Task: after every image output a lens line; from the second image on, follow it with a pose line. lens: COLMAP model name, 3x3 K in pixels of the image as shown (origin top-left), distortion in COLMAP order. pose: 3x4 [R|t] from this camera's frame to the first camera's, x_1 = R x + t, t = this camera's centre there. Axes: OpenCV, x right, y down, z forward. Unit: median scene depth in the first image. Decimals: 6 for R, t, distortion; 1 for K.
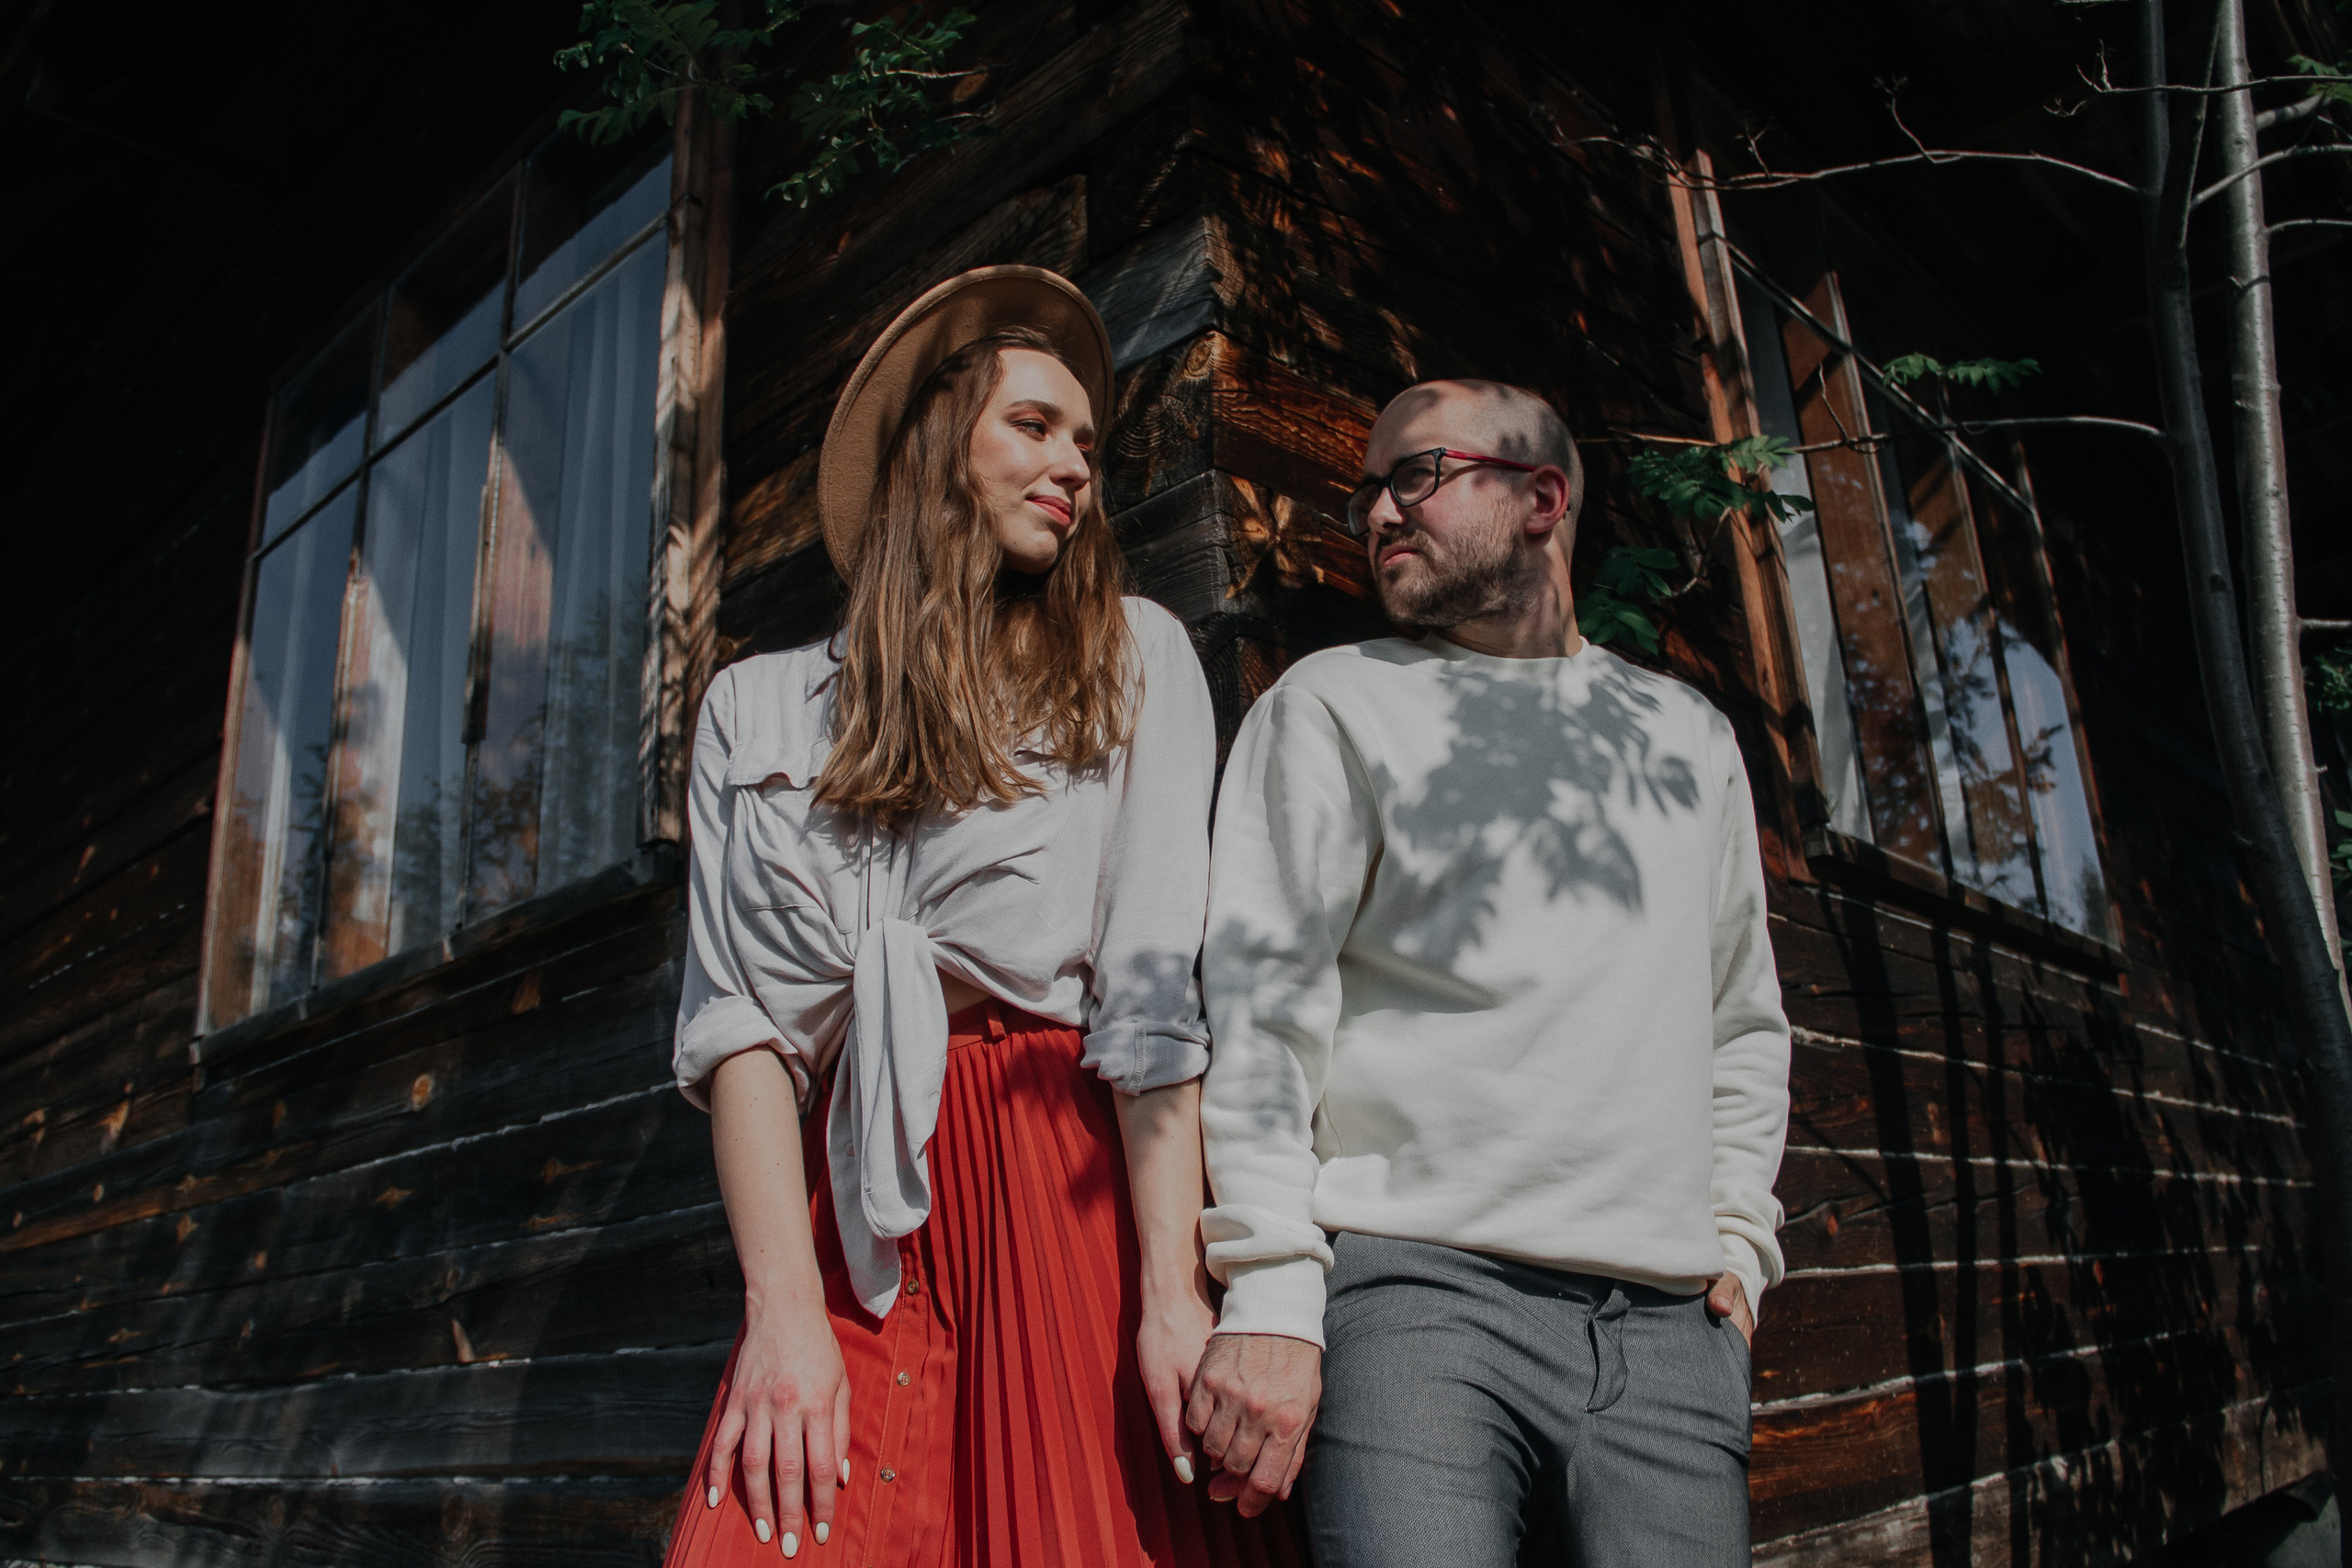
lens RADIAL K [[1872.7, 0, 1198.7], [0, 1872.7, 784.2], [0, 0, 1]] dist [-0.188937, 0.126956]
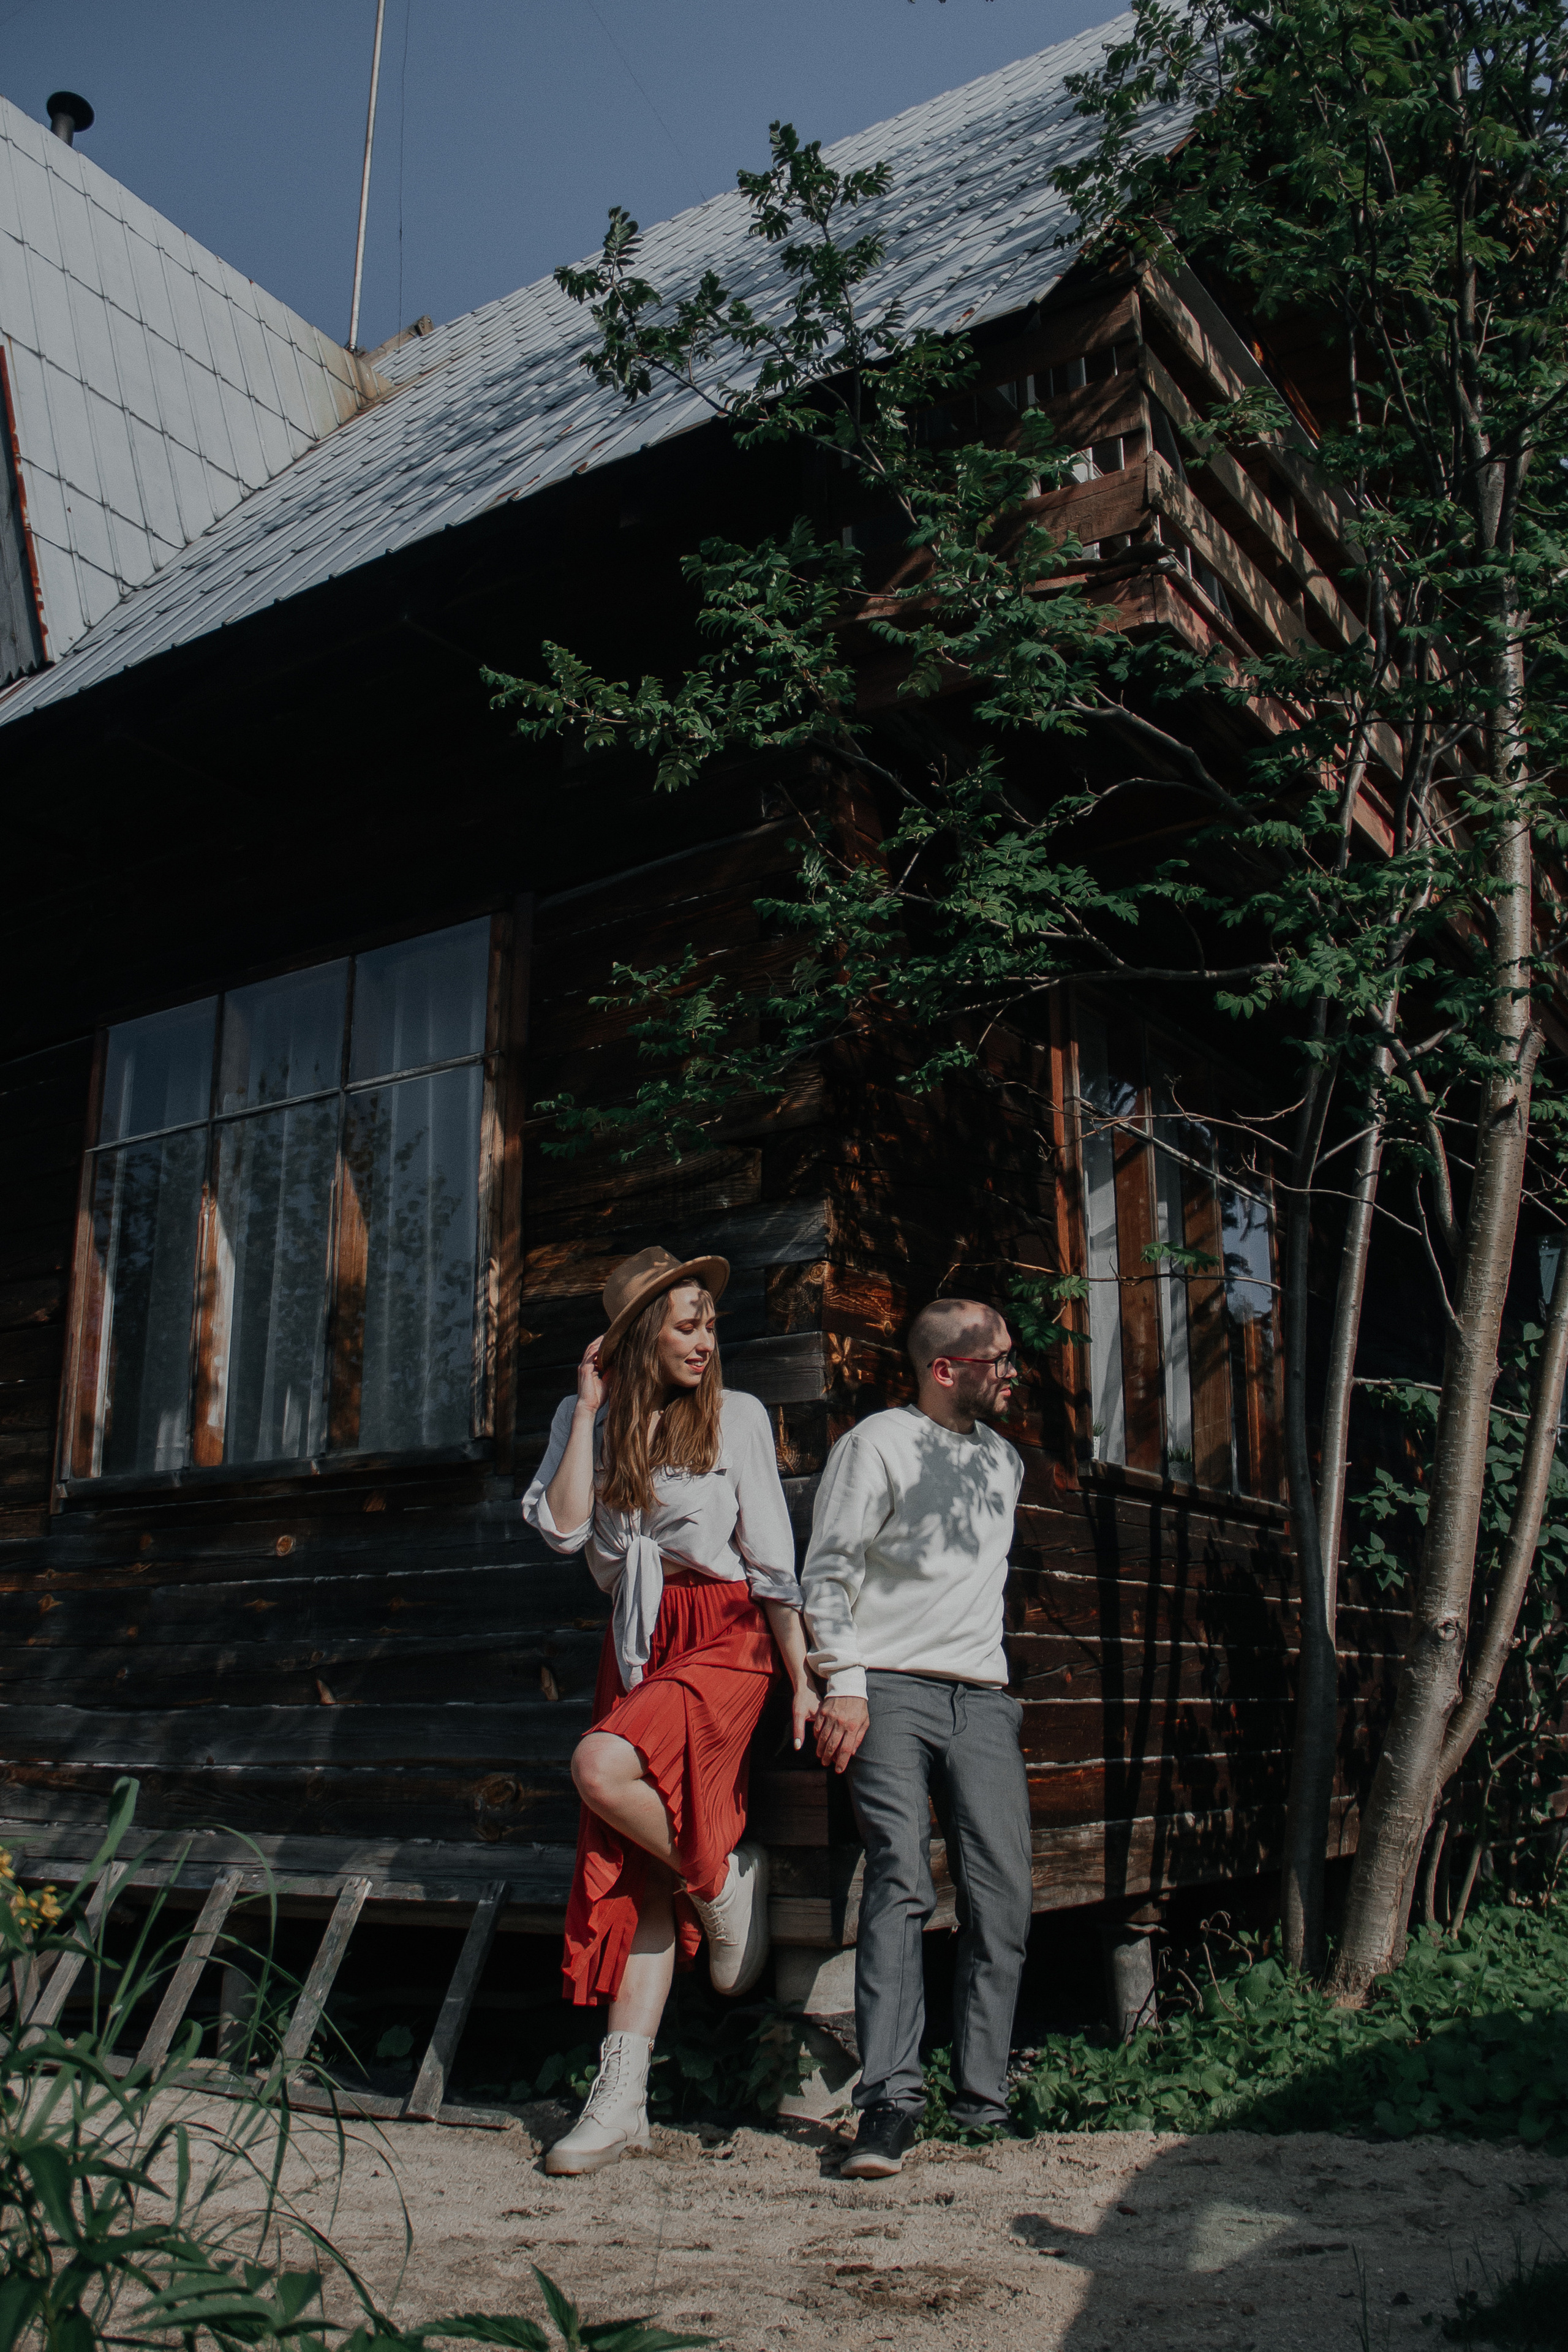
lens RADIAL K [[1952.1, 0, 789.9], [0, 1952.1, 1248.9], [0, 0, 1]] dist [-0.176503, 0.114395]
pose [[0.986005, 0.093618, 0.137948, -0.236720], [-0.101754, 0.993390, 0.053136, -0.255283], [-0.132062, -0.066429, 0.989013, -0.847824]]
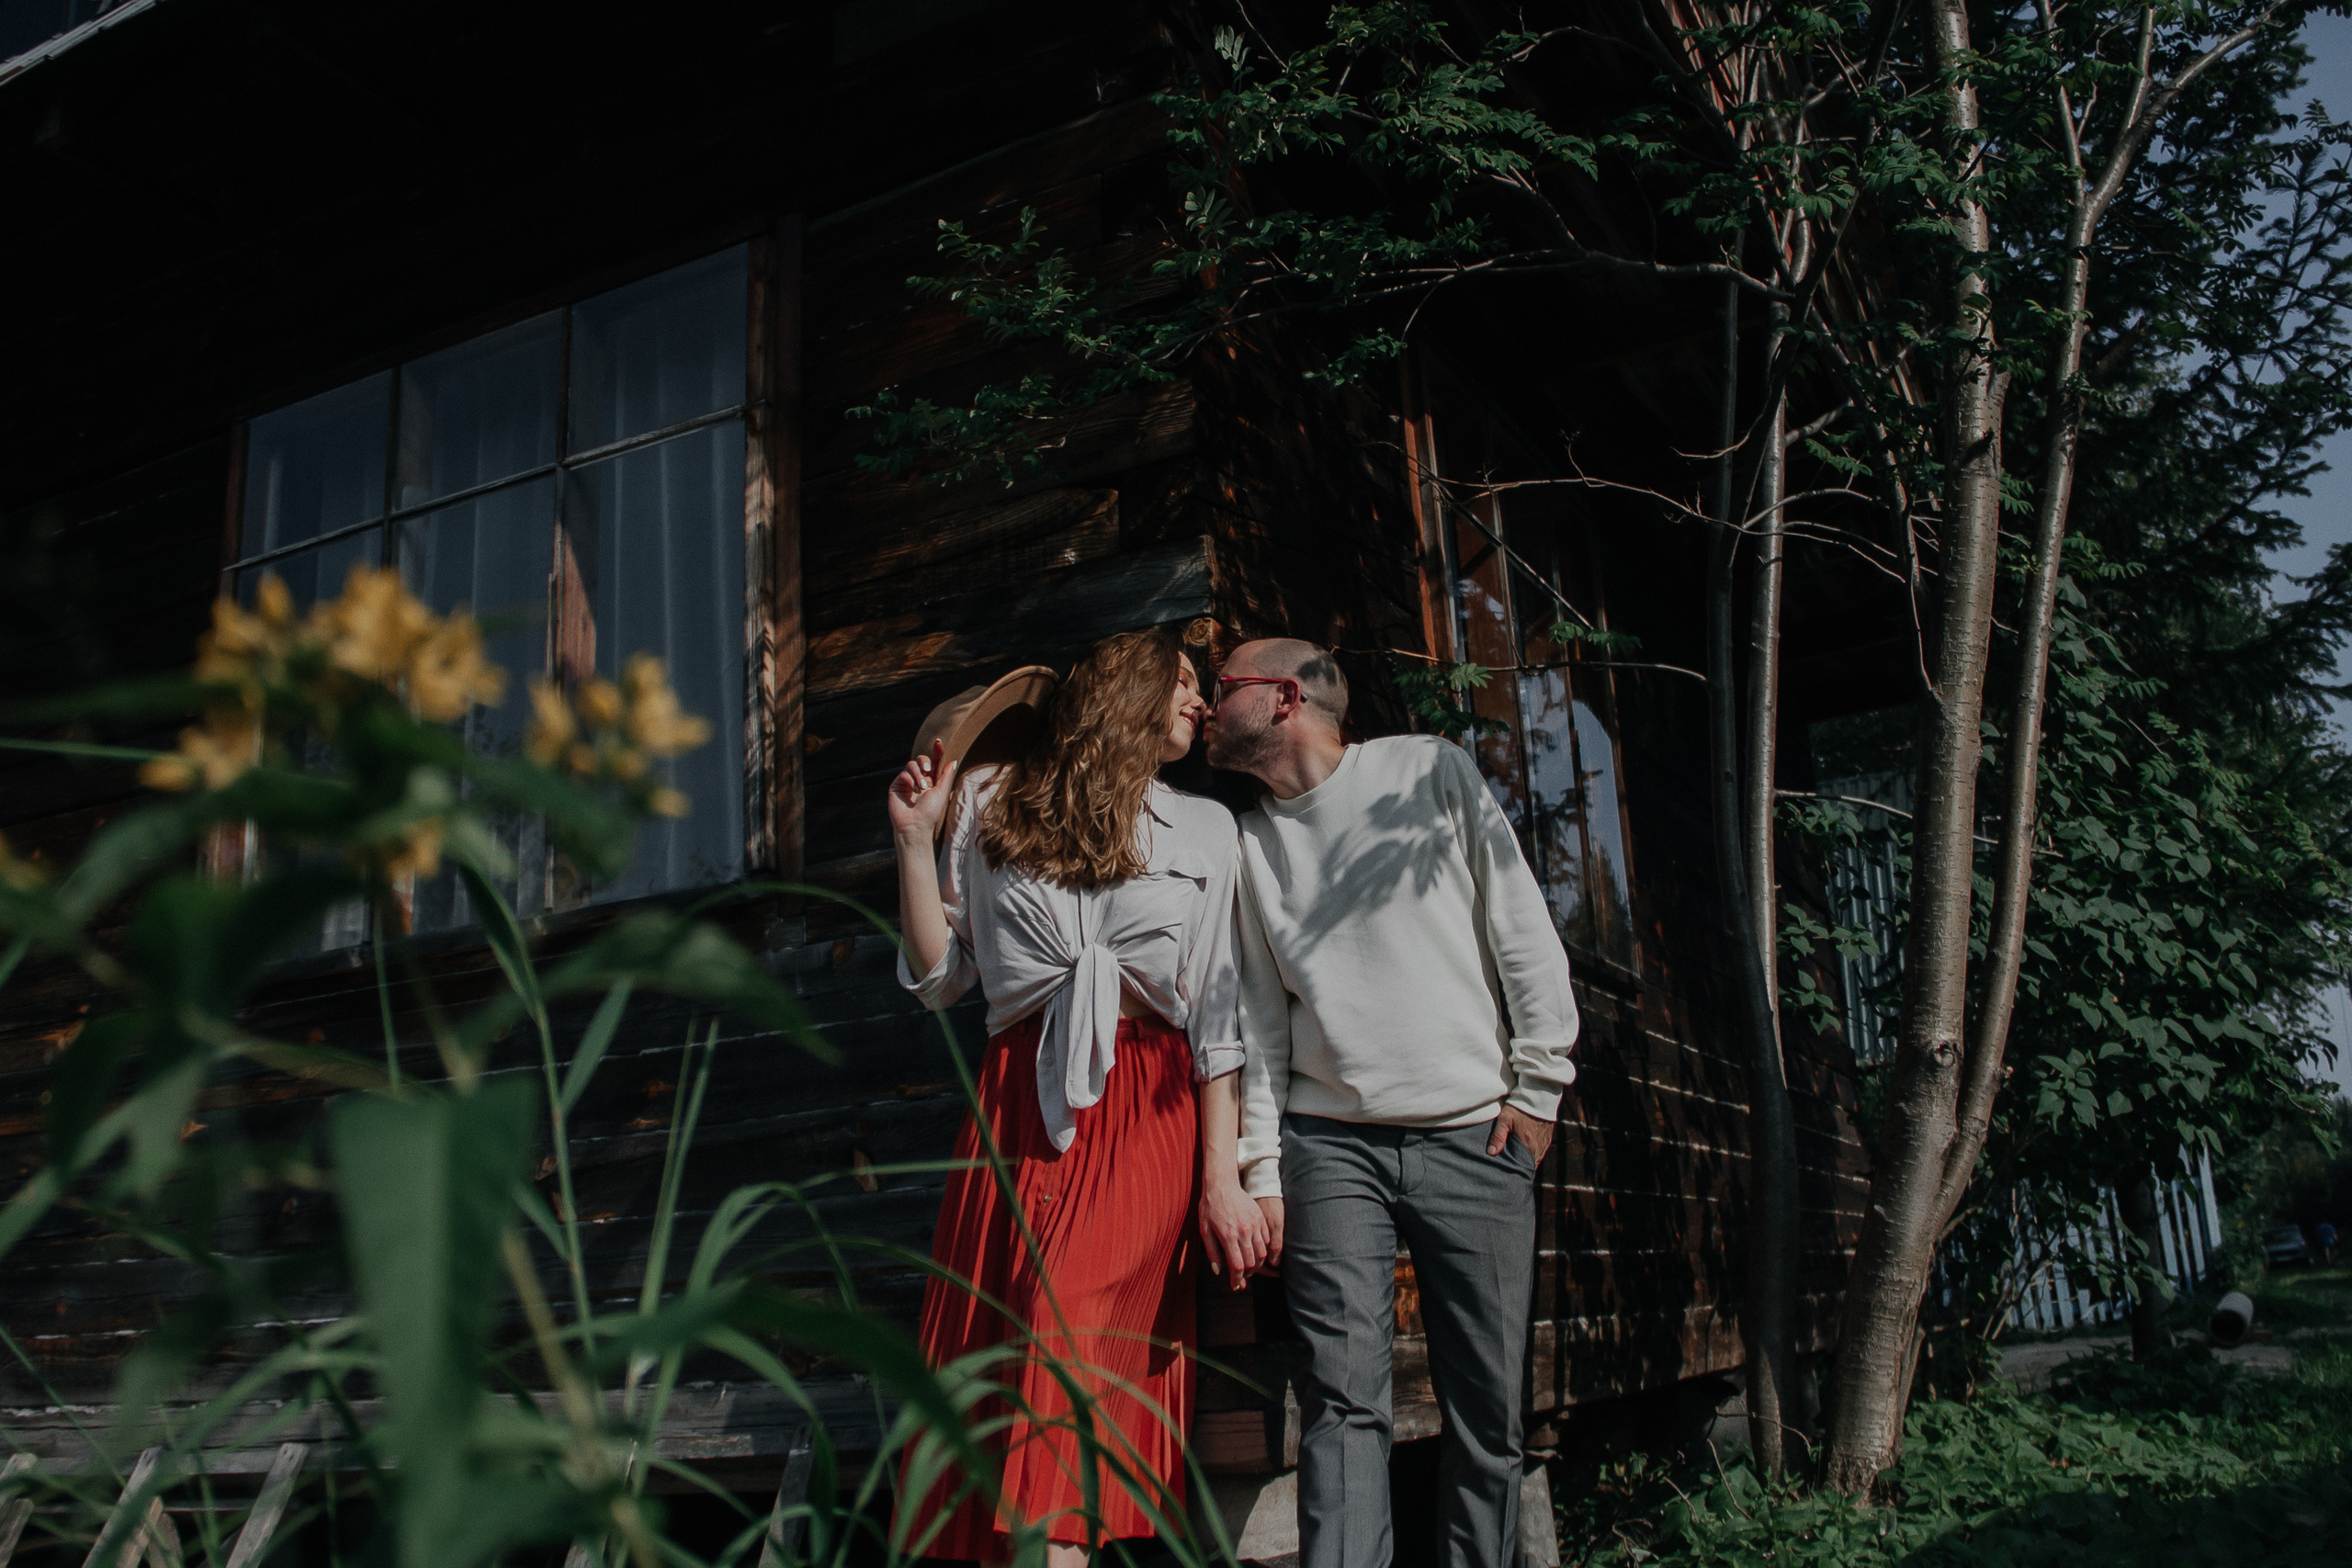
lens RADIAL K [[2037.0, 0, 1205.8], [0, 2037.0, 809.1], [0, 0, 1]] dist [-0.171563, 0.109456]
pose [[0.960676, 0.069720, 0.268778, -0.336876], [-0.081662, 0.996097, 0.033495, -0.087577], [-0.265393, -0.054126, 0.962620, -0.574480]]
